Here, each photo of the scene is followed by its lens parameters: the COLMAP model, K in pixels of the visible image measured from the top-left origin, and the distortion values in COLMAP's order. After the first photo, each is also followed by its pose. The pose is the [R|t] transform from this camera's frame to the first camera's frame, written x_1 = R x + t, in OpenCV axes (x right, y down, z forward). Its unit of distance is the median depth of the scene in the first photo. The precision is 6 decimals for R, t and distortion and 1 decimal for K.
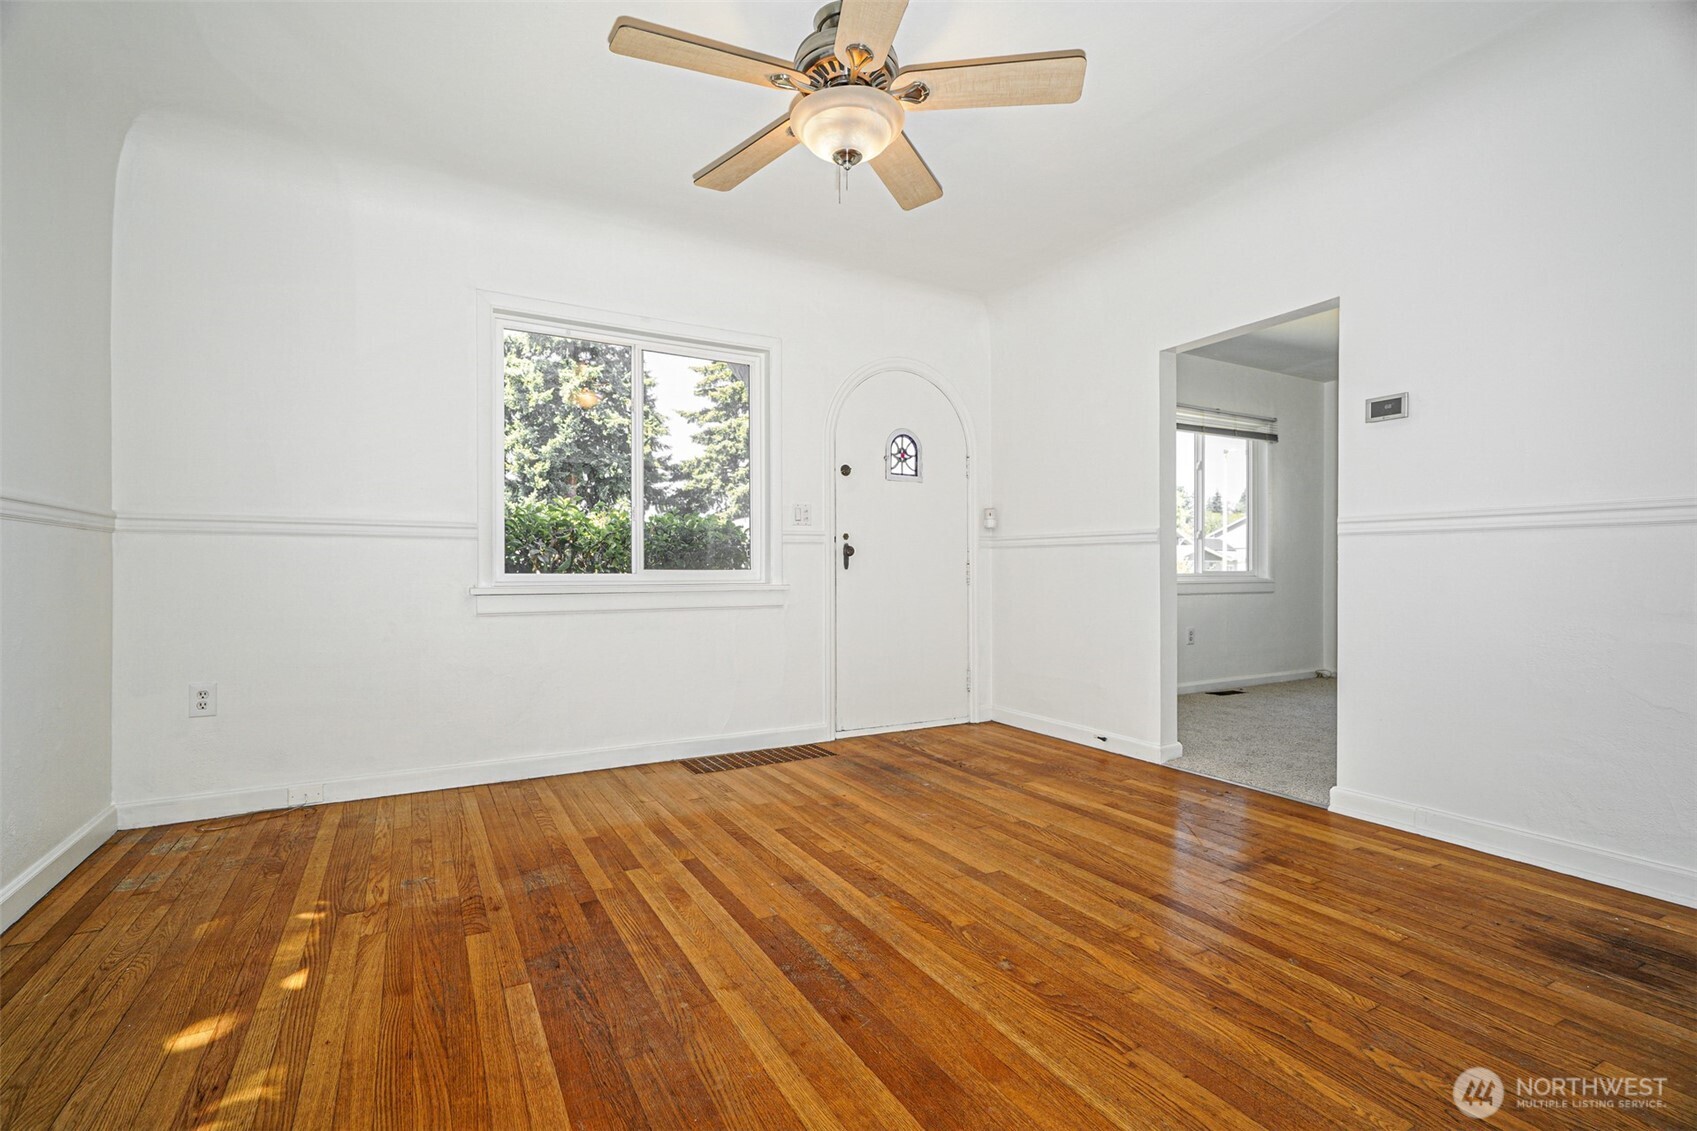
lens RADIAL K [[793.0, 0, 837.0], [0, 793.0, 571.3], [0, 0, 1]] dist [-0.002711, 0.002586]
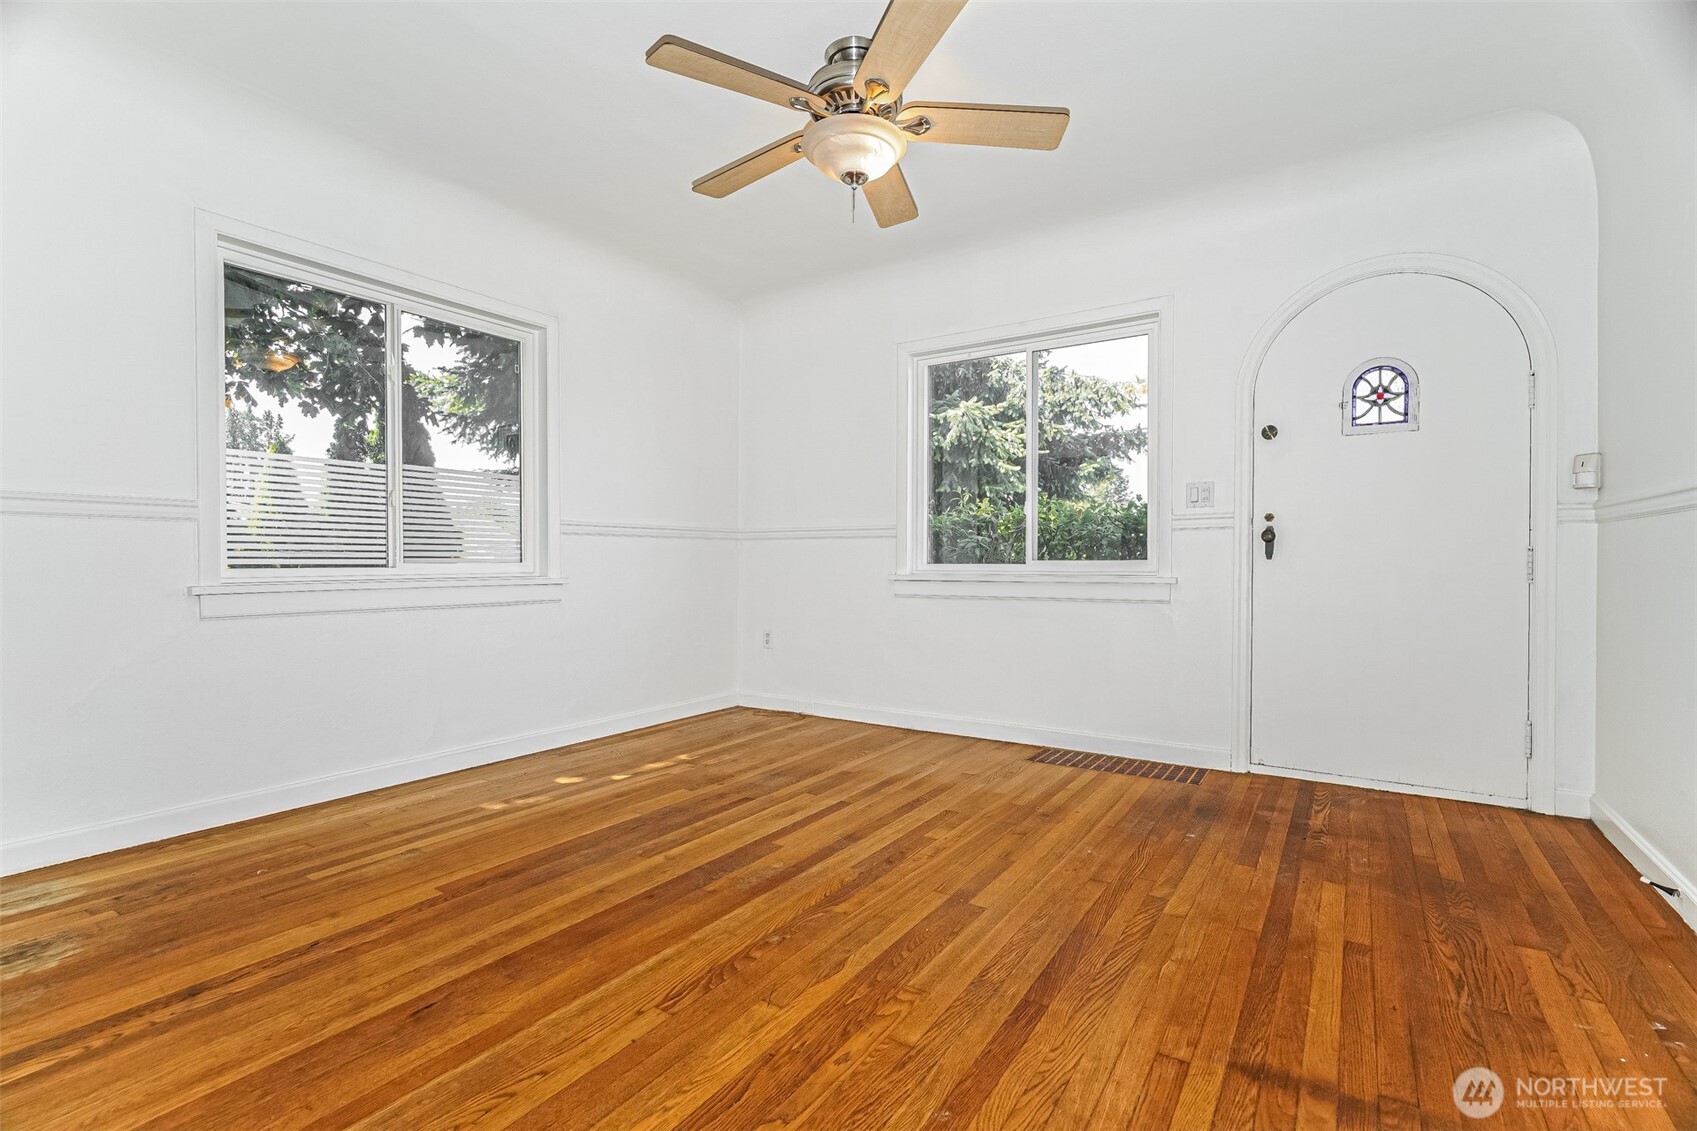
lens RADIAL K [[793.0, 0, 831.4], [0, 793.0, 561.8], [0, 0, 1]] dist [-0.002711, 0.002586]
pose [[0.429798, 0.000384, -0.902925, 0.734751], [0.000164, 1.000000, 0.000504, -0.000780], [0.902925, -0.000365, 0.429797, 0.382786]]
